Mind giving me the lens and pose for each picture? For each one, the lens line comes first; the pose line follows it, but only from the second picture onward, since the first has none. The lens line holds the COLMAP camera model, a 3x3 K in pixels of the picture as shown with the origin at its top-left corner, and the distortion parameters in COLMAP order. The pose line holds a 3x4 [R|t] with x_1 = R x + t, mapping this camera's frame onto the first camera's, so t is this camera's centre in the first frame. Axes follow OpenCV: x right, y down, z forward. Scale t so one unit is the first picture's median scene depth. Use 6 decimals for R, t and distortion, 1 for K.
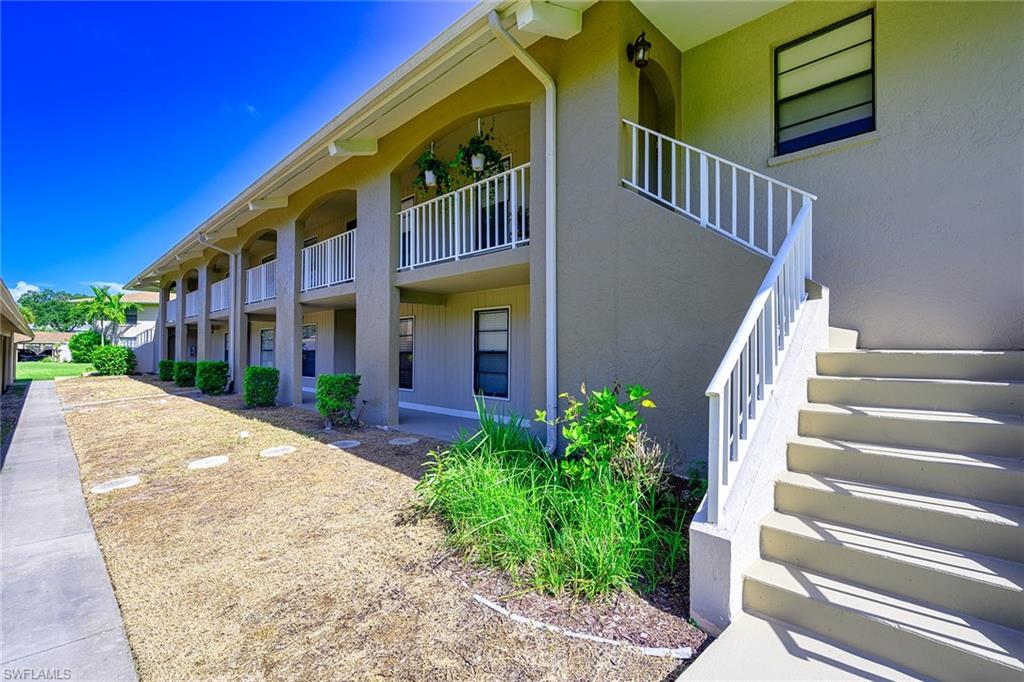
lens RADIAL K [[476.1, 0, 508.9], [0, 476.1, 345.5], [0, 0, 1]] dist [-0.004300, -0.000294]
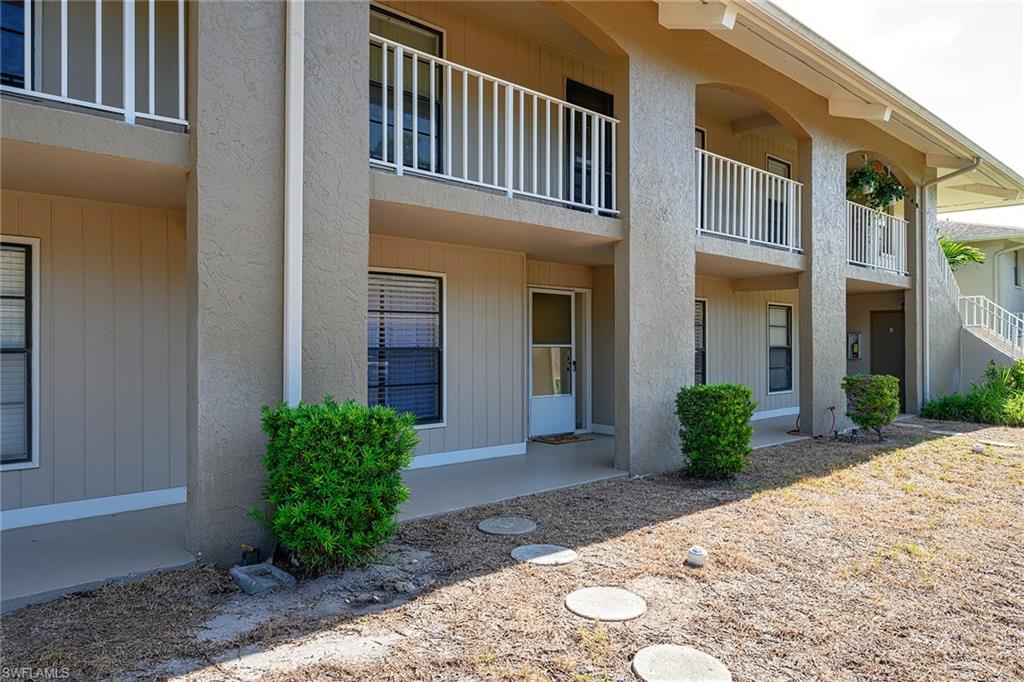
lens RADIAL K [[657.8, 0, 510.2], [0, 657.8, 343.0], [0, 0, 1]] dist [0.000577, -0.000541]
pose [[0.056810, 0.003434, 0.998379, -0.699380], [-0.004837, 0.999983, -0.003164, 0.008047], [-0.998373, -0.004650, 0.056826, 0.698643]]
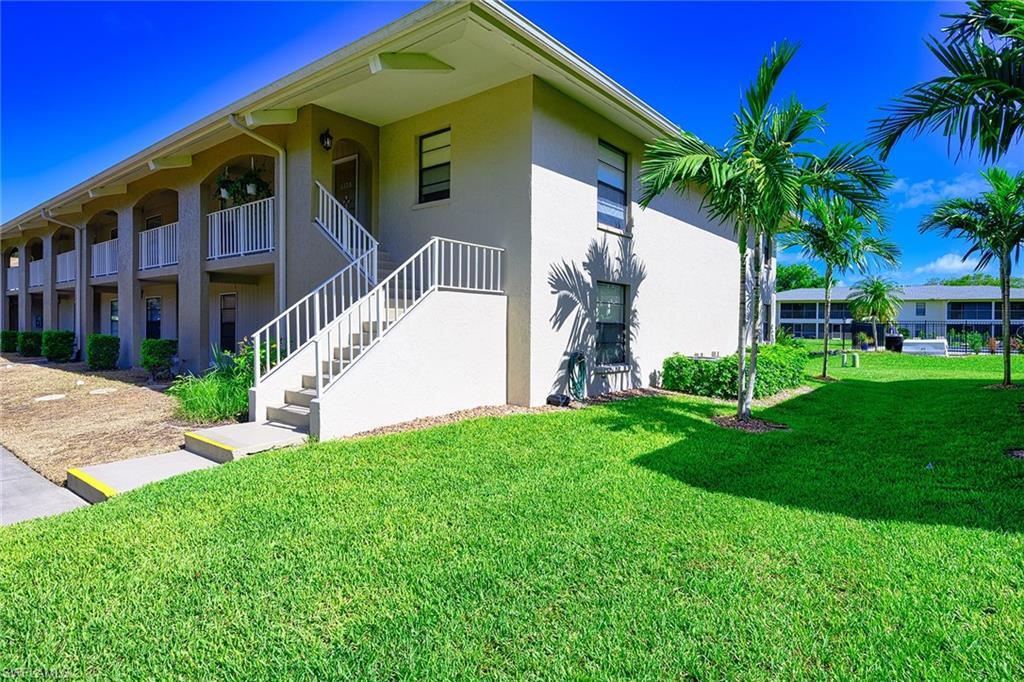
lens RADIAL K [[565.0, 0, 512.3], [0, 565.0, 335.0], [0, 0, 1]] dist [-0.002668, -0.001401]
pose [[0.993843, 0.004605, 0.110700, 0.314579], [-0.007799, 0.999565, 0.028438, -0.000596], [-0.110521, -0.029126, 0.993447, -0.466294]]
